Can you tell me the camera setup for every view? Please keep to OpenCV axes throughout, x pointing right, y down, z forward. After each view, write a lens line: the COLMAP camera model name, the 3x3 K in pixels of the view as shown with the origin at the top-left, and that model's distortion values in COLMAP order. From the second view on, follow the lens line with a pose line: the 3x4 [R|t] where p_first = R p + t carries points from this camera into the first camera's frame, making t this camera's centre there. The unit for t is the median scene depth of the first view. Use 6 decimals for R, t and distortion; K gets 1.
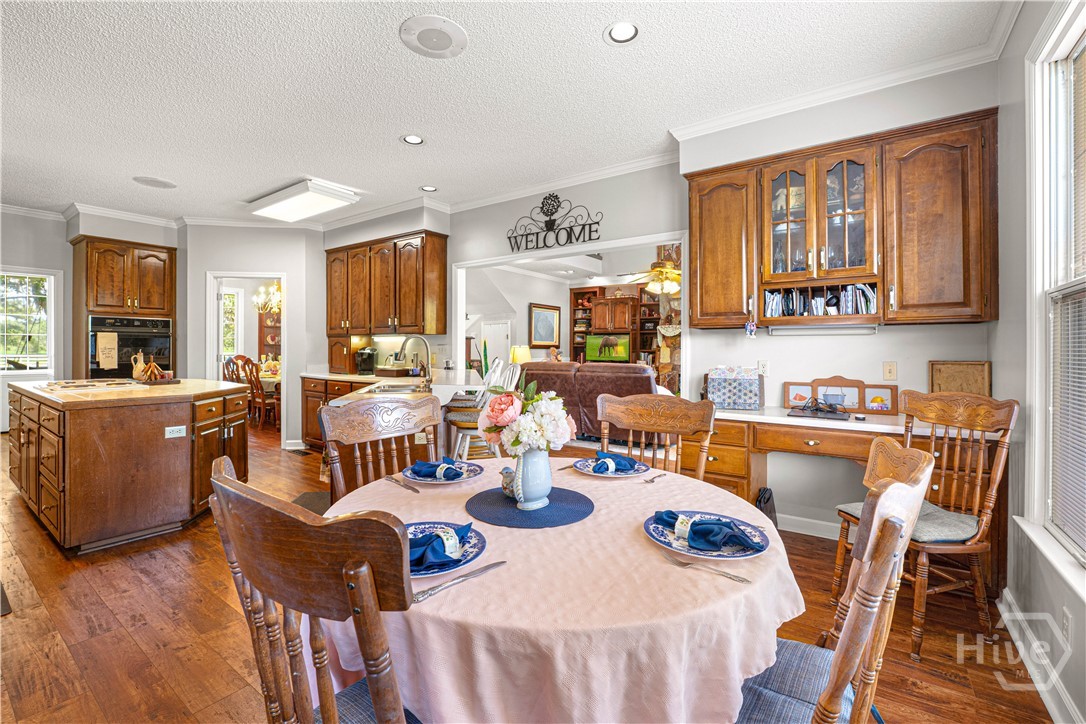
lens RADIAL K [[466.8, 0, 529.9], [0, 466.8, 347.7], [0, 0, 1]] dist [-0.022270, 0.000773]
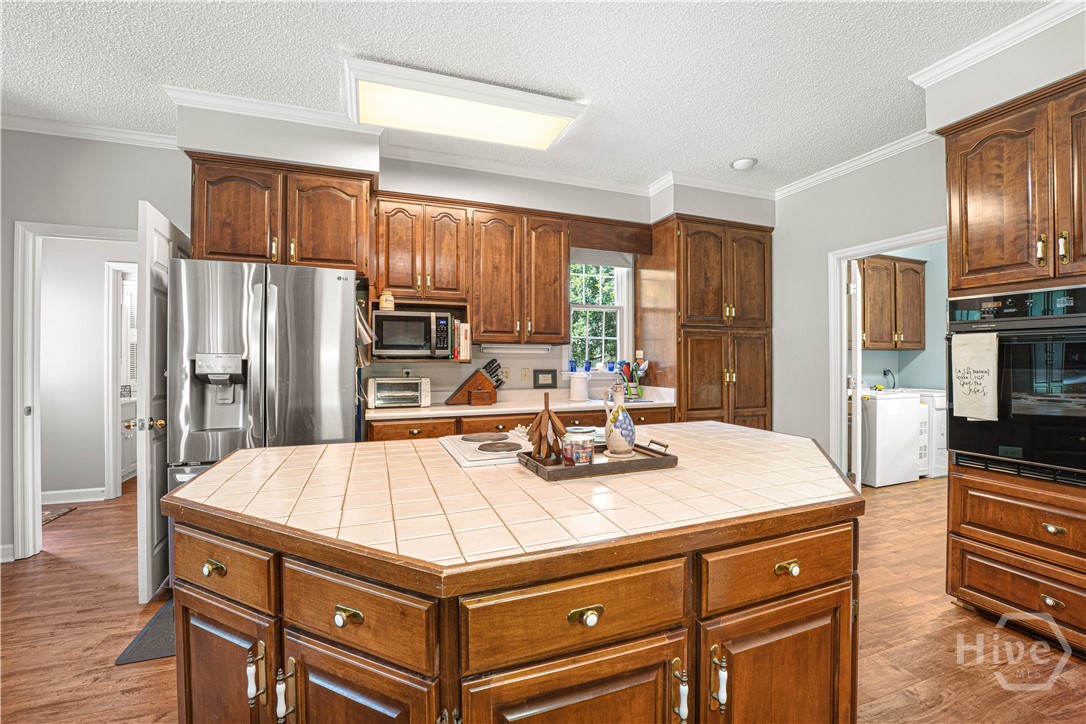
lens RADIAL K [[456.1, 0, 549.1], [0, 456.1, 357.6], [0, 0, 1]] dist [-0.017400, 0.000095]
pose [[-0.548586, -0.006210, -0.836071, -0.341188], [-0.003881, 0.999981, -0.004880, -0.007514], [0.836085, 0.000568, -0.548599, 0.847158]]
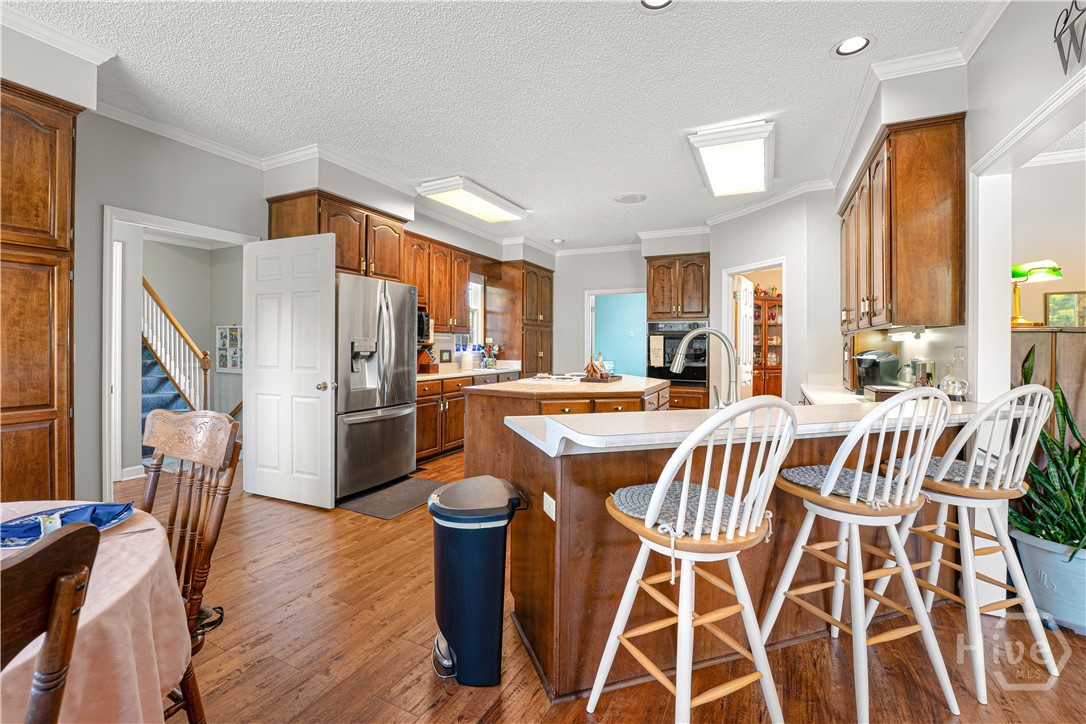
lens RADIAL K [[456.1, 0, 545.4], [0, 456.1, 346.9], [0, 0, 1]] dist [-0.017400, 0.000095]
pose [[0.183619, 0.003777, -0.982990, 0.172271], [-0.008283, 0.999963, 0.002295, -0.003867], [0.982963, 0.007720, 0.183644, 0.471582]]
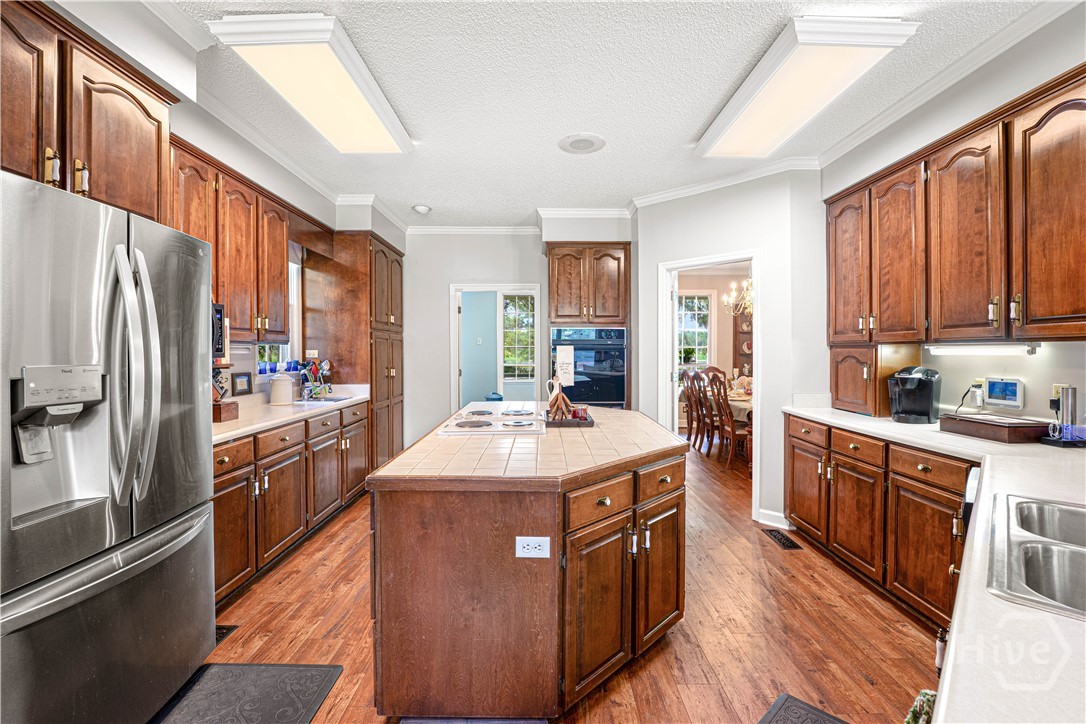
lens RADIAL K [[466.8, 0, 543.9], [0, 466.8, 356.6], [0, 0, 1]] dist [-0.022270, 0.000773]
pose [[0.594814, 0.005217, -0.803847, -0.194805], [0.002776, 0.999960, 0.008544, -0.018345], [0.803859, -0.007313, 0.594775, 0.393467]]
